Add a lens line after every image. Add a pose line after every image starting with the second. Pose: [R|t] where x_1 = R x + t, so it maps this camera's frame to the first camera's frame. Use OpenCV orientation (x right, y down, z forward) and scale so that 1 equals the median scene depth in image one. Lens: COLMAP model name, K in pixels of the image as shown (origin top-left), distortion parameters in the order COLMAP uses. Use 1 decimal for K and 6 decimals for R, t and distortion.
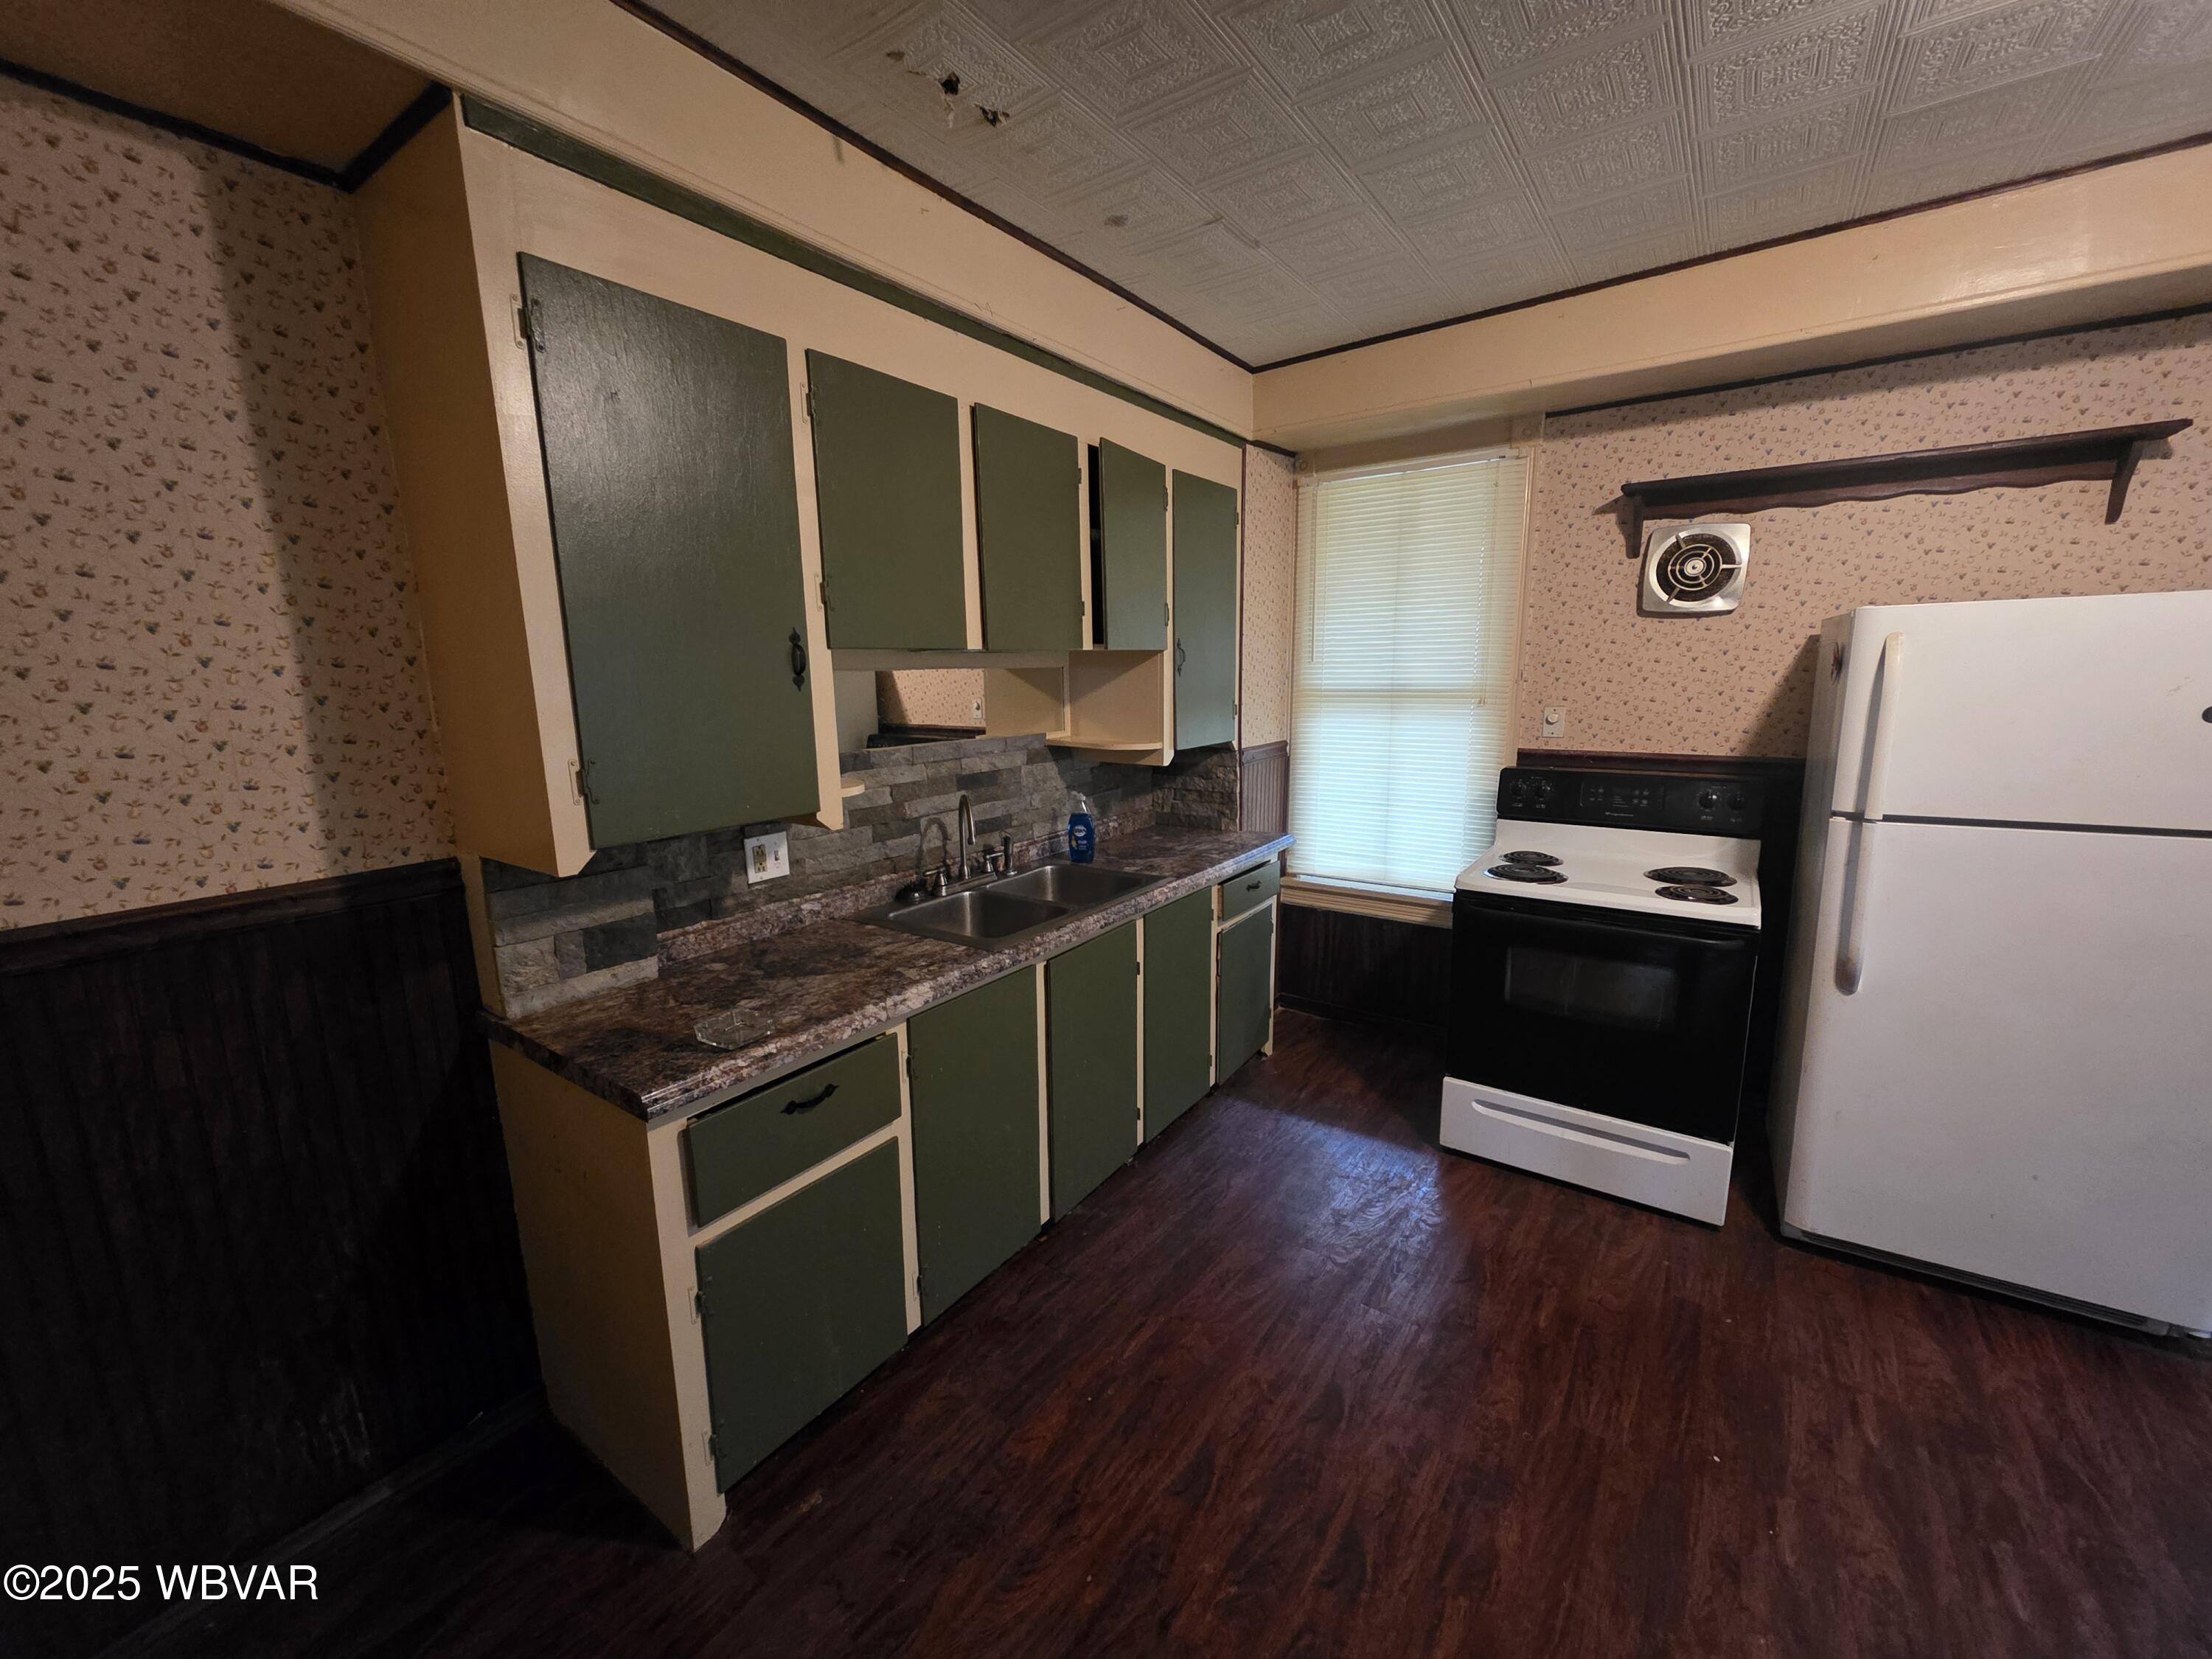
lens RADIAL K [[879.9, 0, 1108.1], [0, 879.9, 827.8], [0, 0, 1]] dist [0.001175, 0.000464]
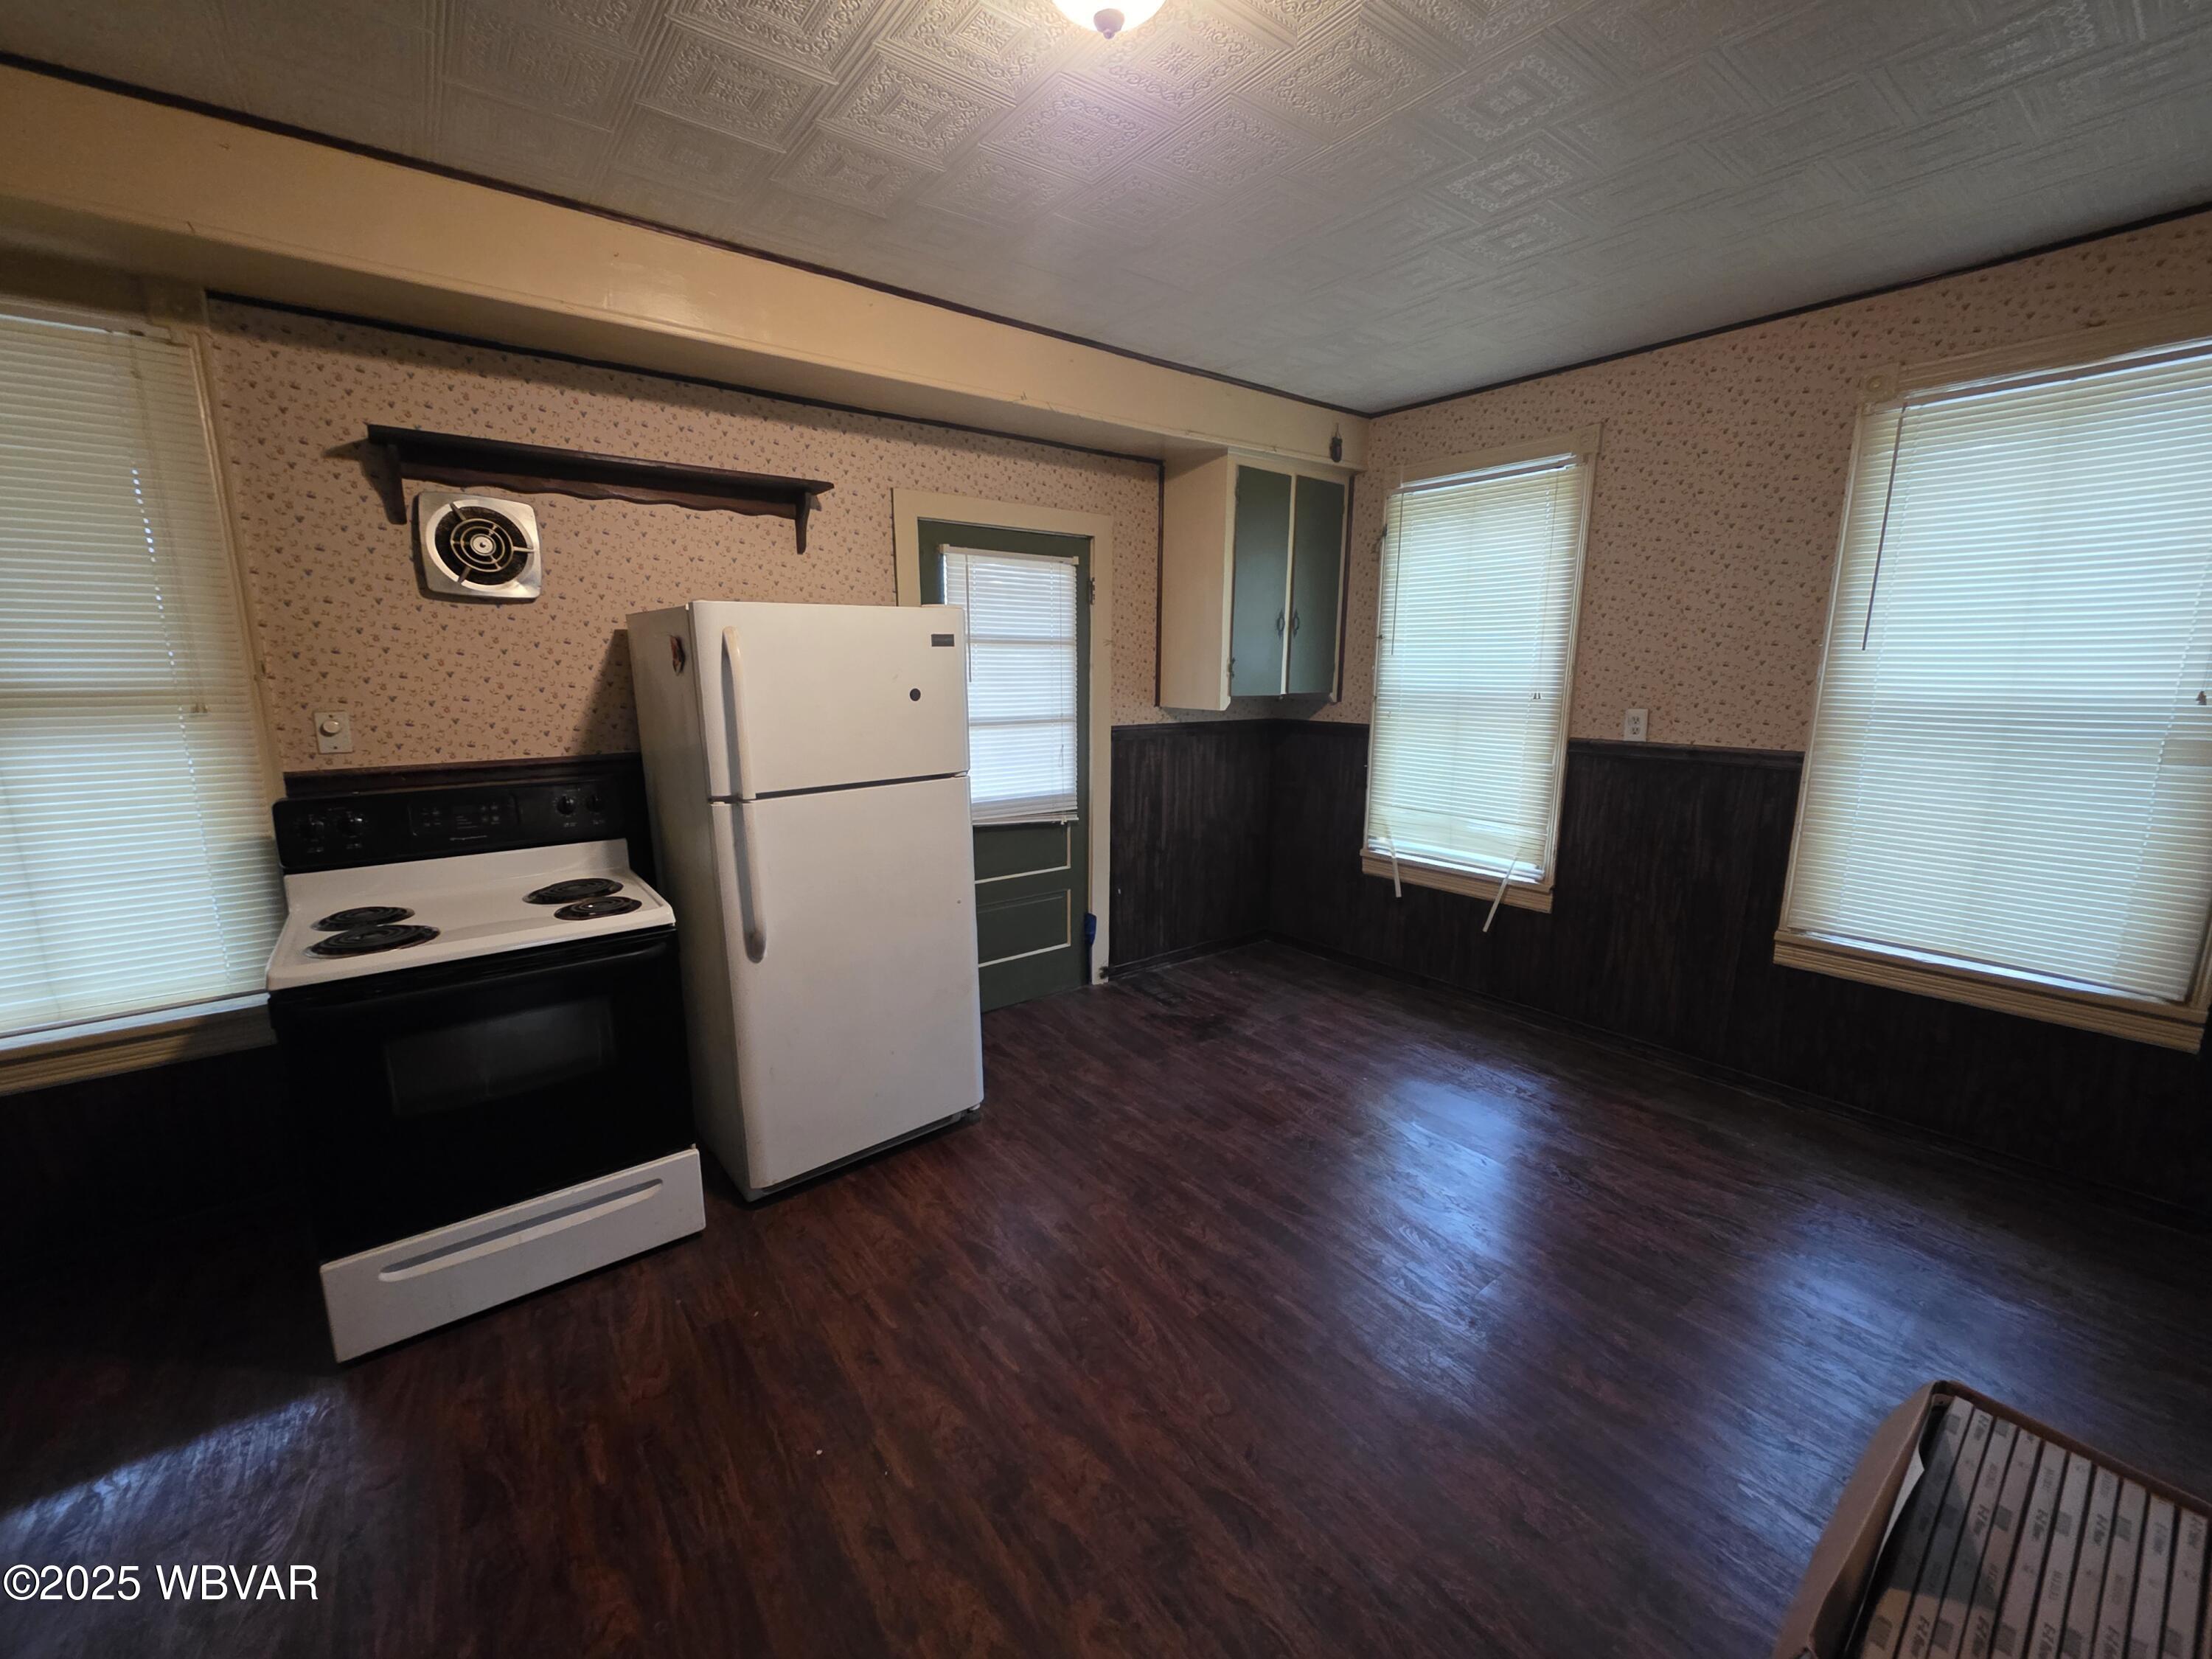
lens RADIAL K [[879.9, 0, 1108.1], [0, 879.9, 827.8], [0, 0, 1]] dist [0.001175, 0.000464]
pose [[0.288657, -0.162925, 0.943468, -0.022629], [0.169219, 0.978583, 0.117216, -0.020506], [-0.942360, 0.125818, 0.310045, 0.187245]]
